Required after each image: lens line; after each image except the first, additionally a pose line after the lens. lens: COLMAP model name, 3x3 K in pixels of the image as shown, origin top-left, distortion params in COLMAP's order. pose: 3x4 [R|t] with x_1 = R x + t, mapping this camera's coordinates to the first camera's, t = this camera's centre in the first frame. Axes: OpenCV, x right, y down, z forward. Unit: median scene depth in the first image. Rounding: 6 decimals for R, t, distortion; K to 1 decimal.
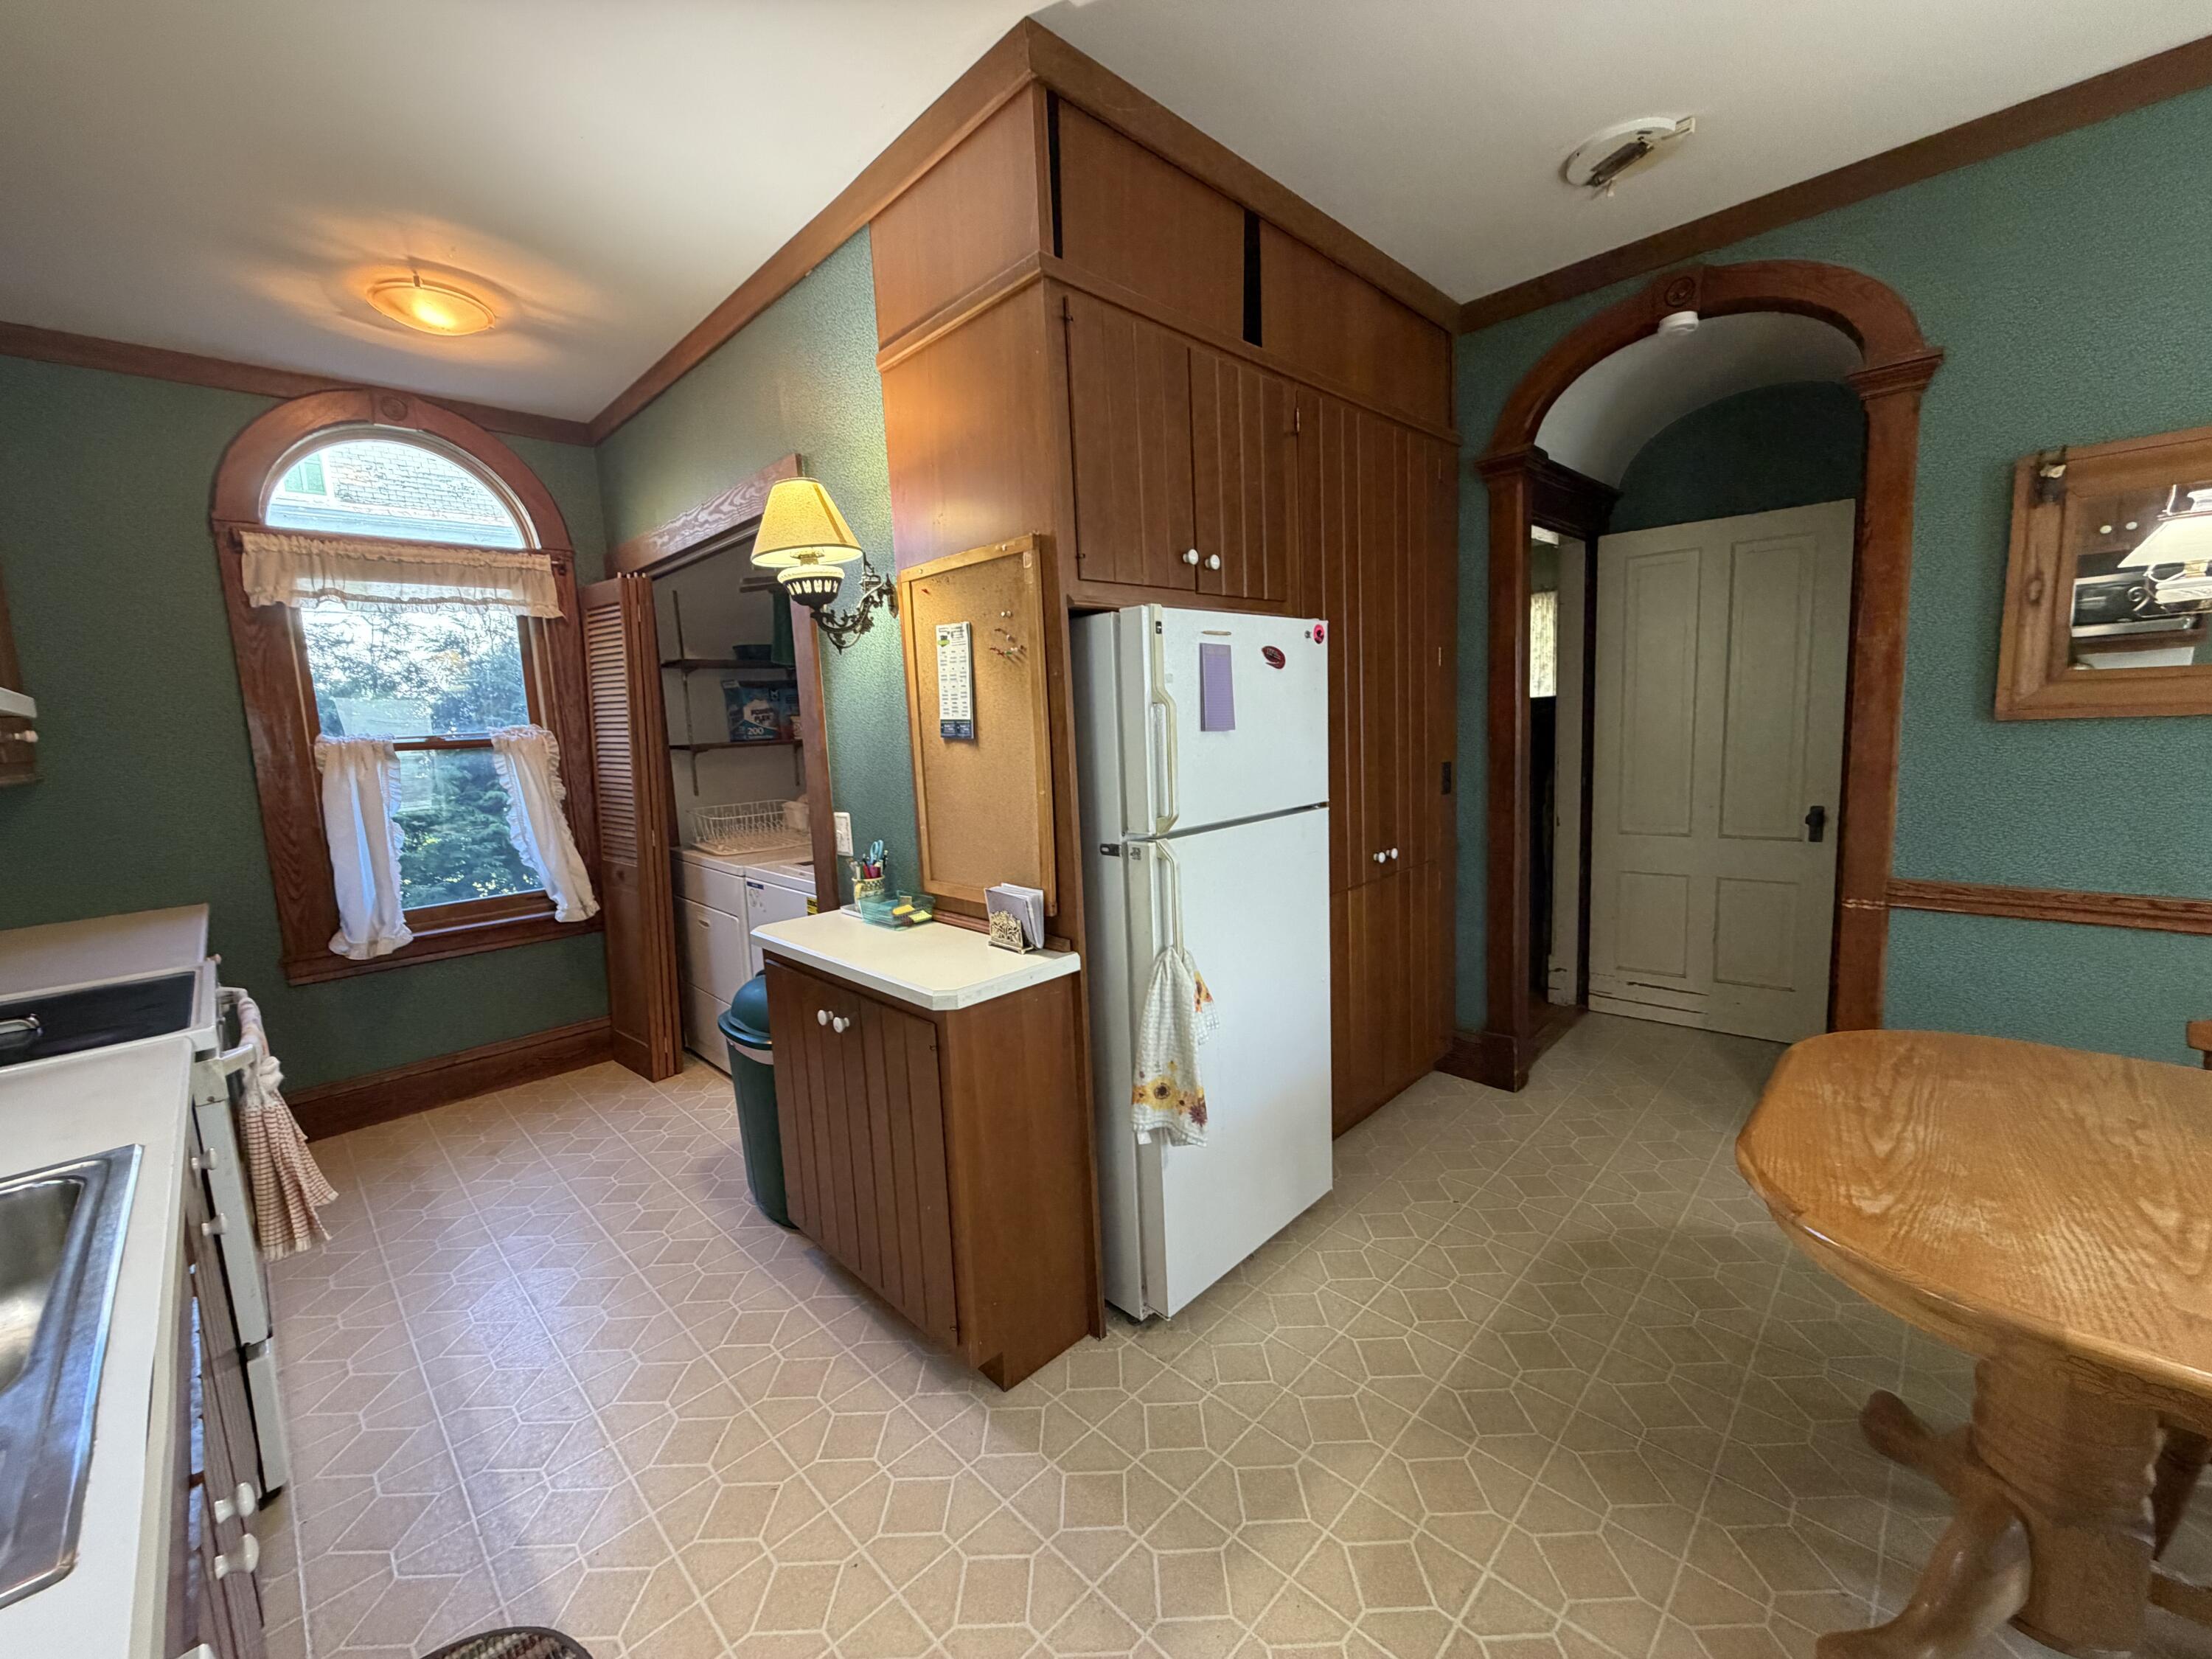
lens RADIAL K [[879.9, 0, 1110.6], [0, 879.9, 830.8], [0, 0, 1]] dist [-0.000592, -0.000278]
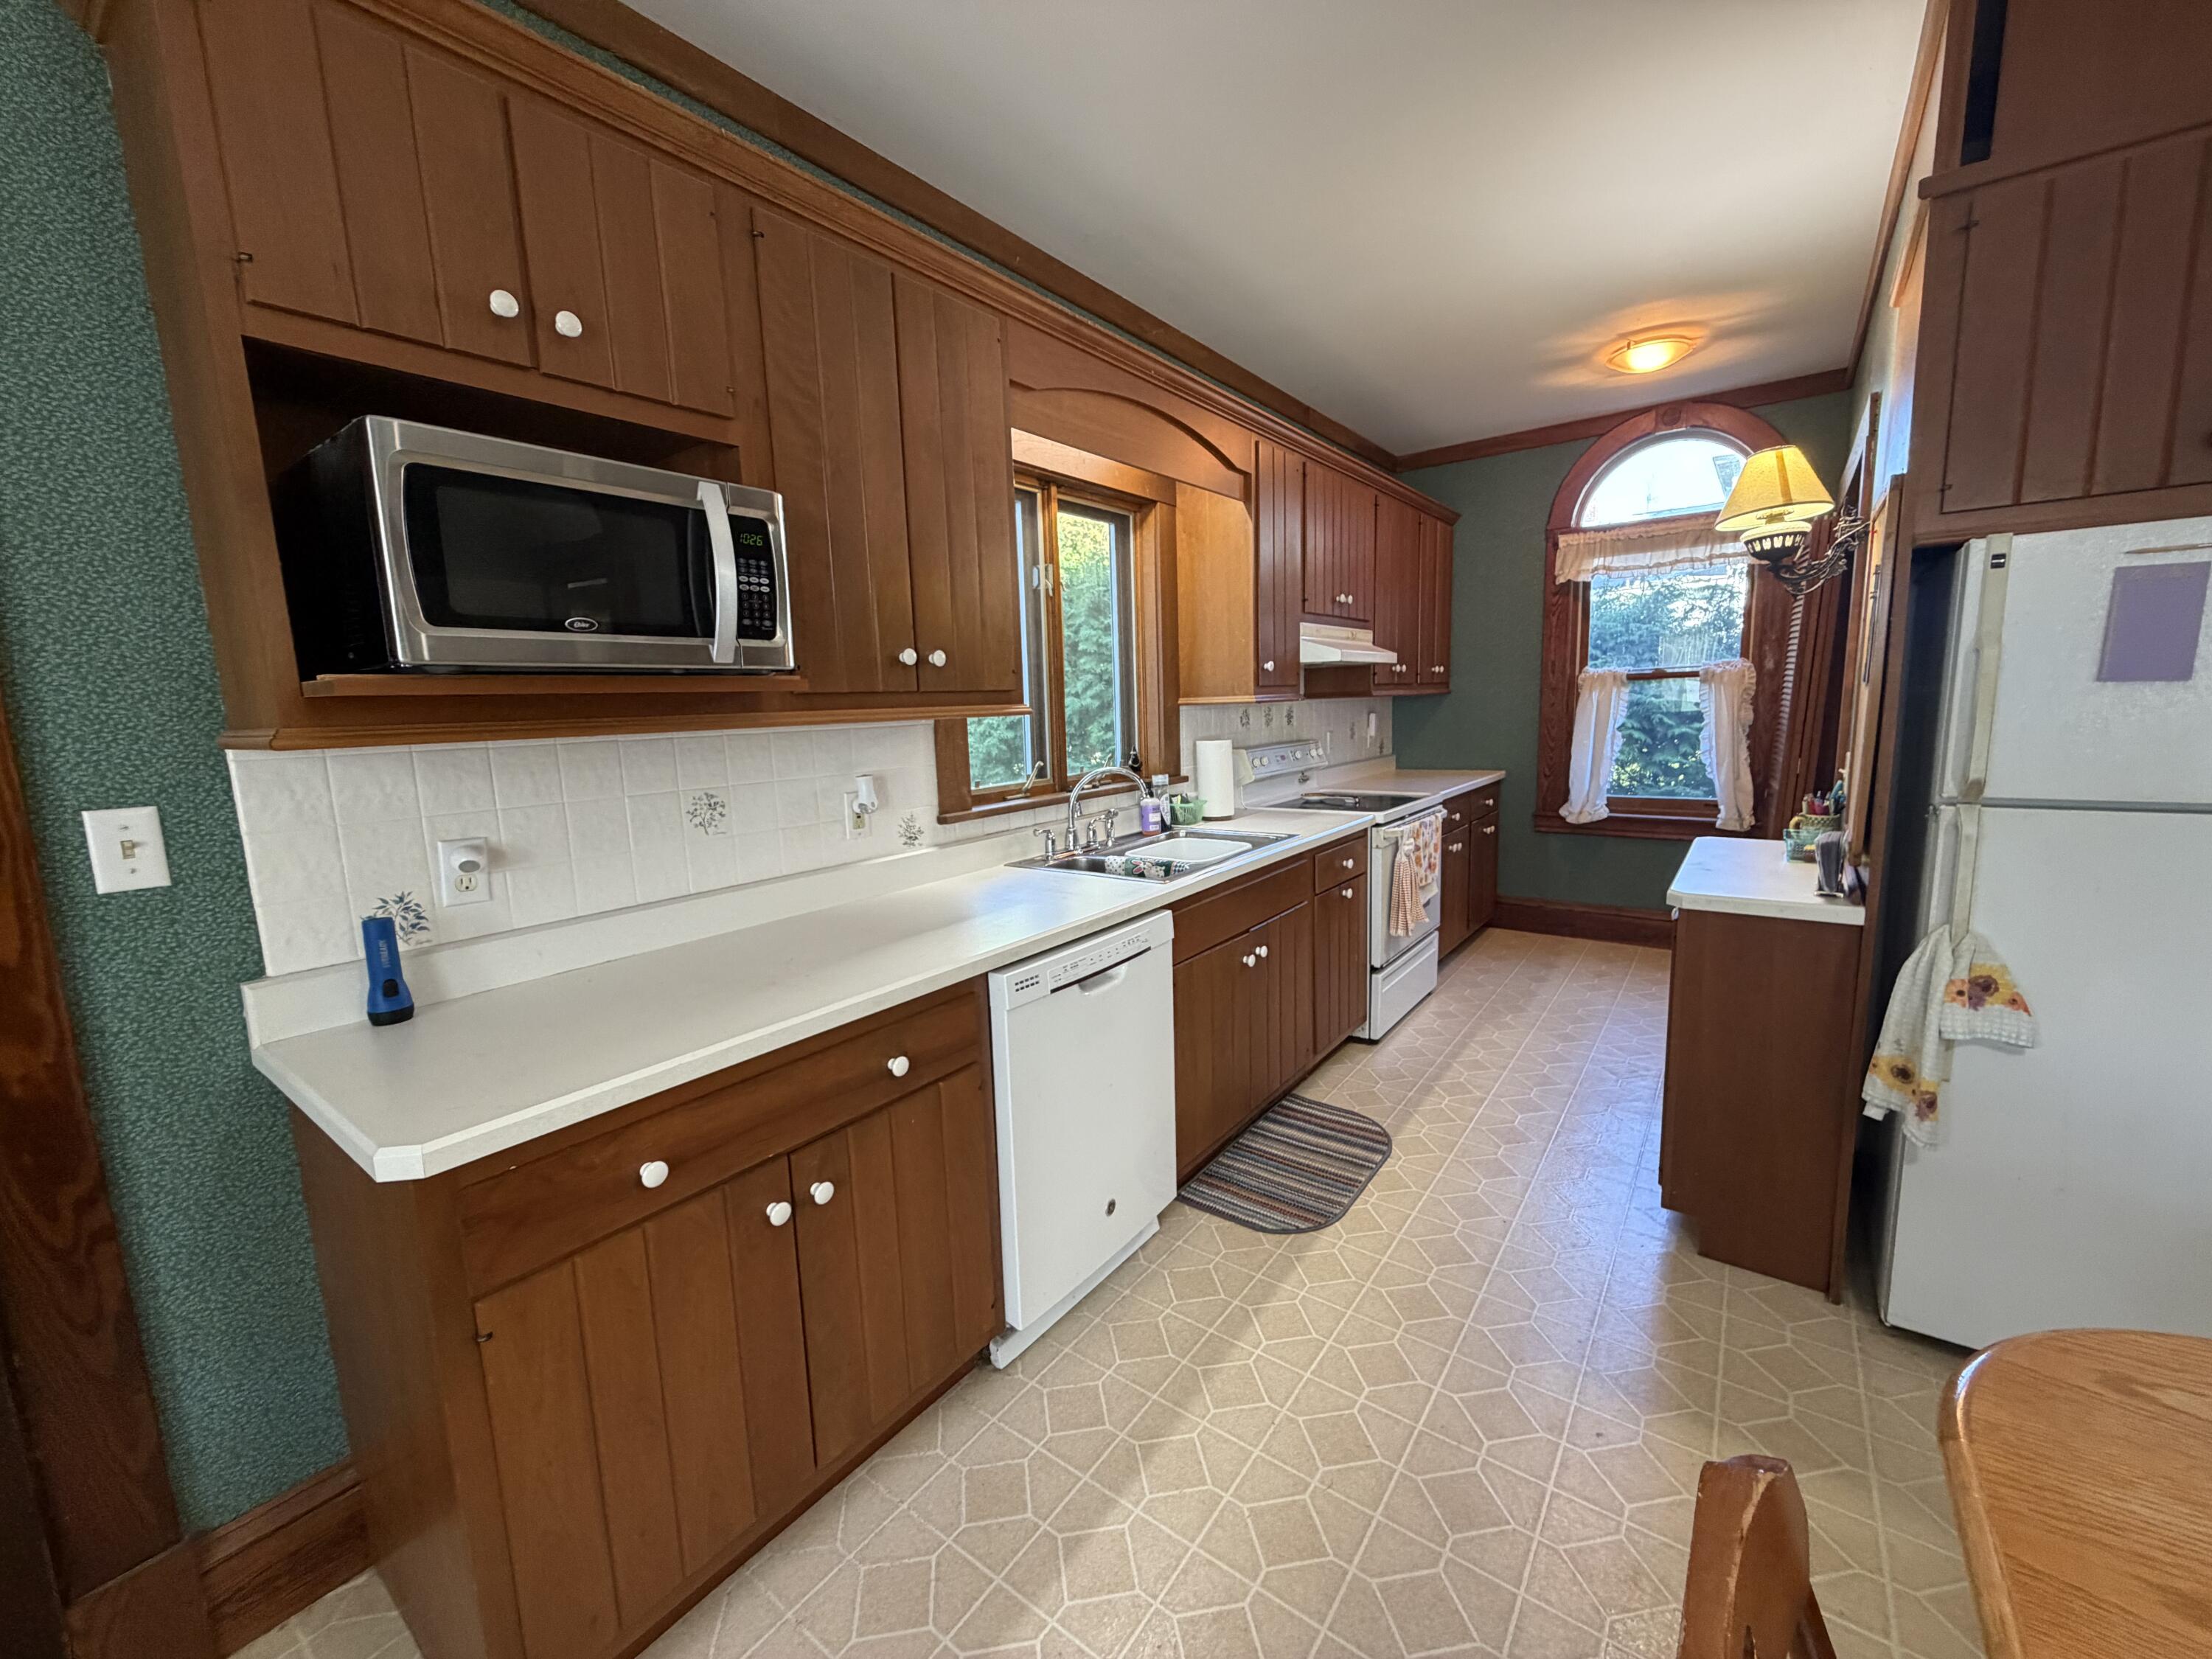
lens RADIAL K [[879.9, 0, 1100.1], [0, 879.9, 832.8], [0, 0, 1]] dist [-0.000592, -0.000278]
pose [[0.132642, 0.188923, -0.972992, 0.641085], [-0.099385, 0.979254, 0.176590, -0.025078], [0.986169, 0.073277, 0.148666, 0.011045]]
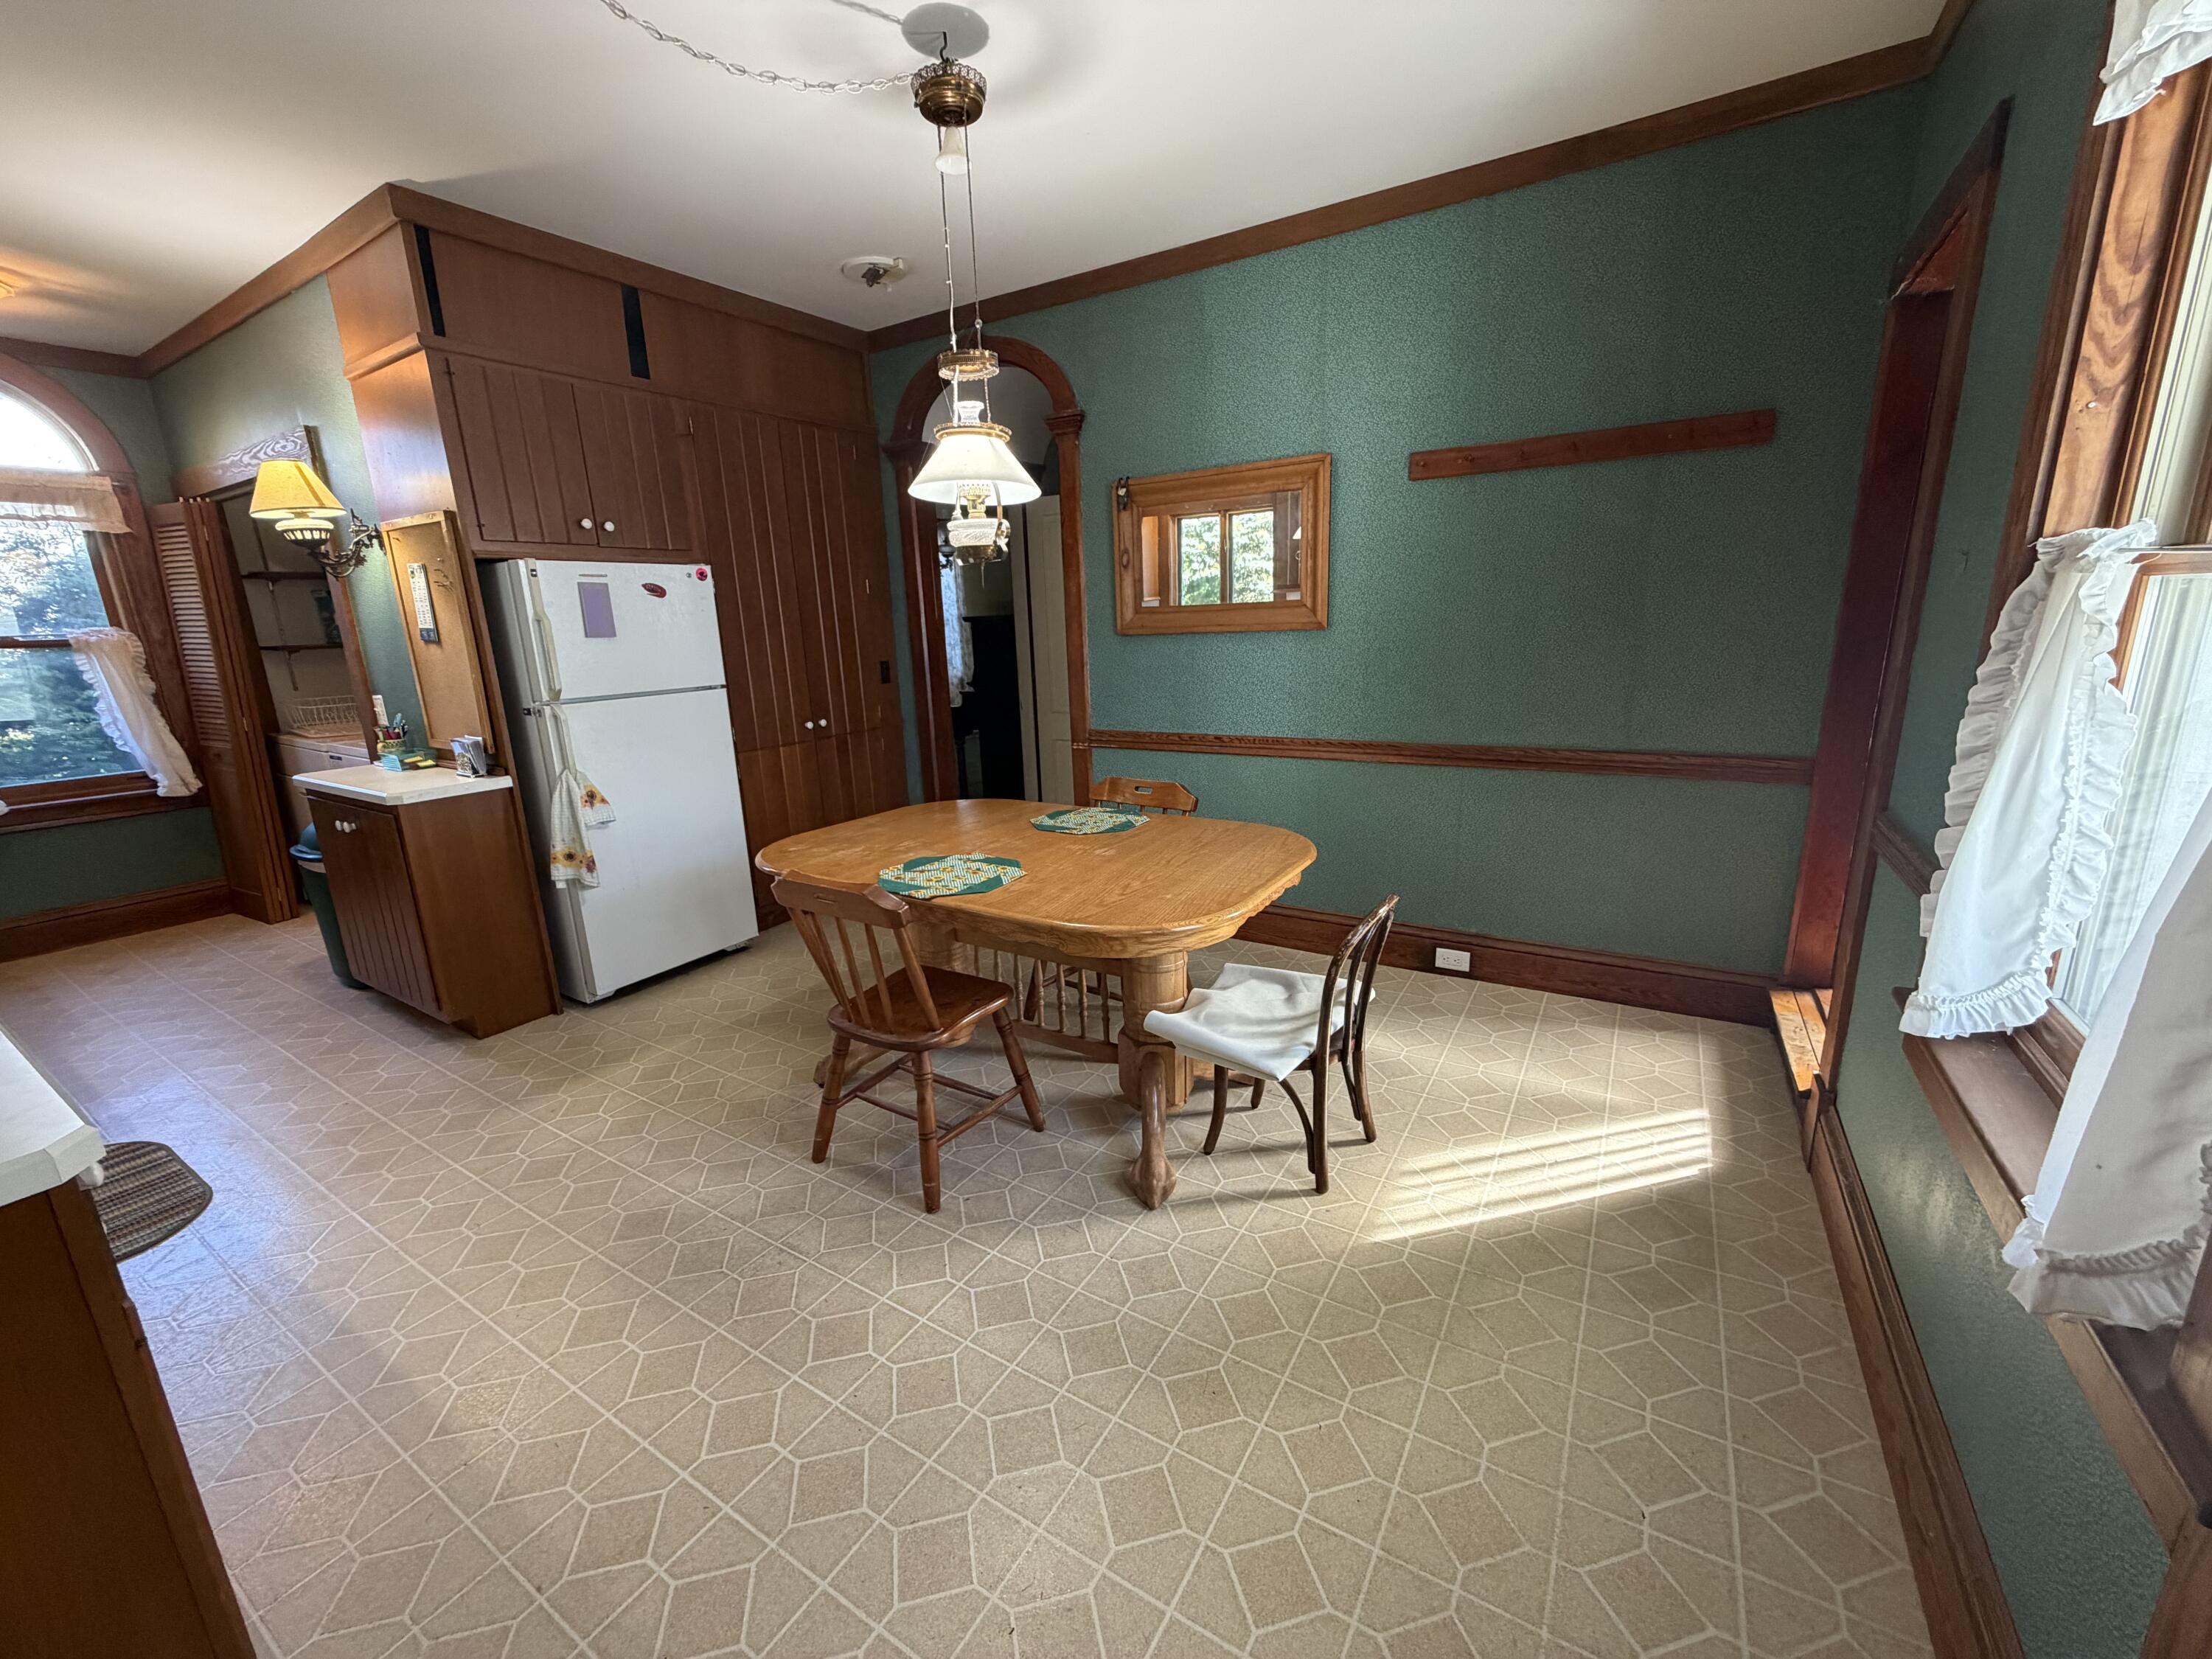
lens RADIAL K [[879.9, 0, 1112.7], [0, 879.9, 829.1], [0, 0, 1]] dist [-0.000592, -0.000278]
pose [[0.975408, -0.038803, 0.216962, 0.565613], [0.016760, 0.994589, 0.102527, 0.072661], [-0.219767, -0.096370, 0.970781, -0.675842]]
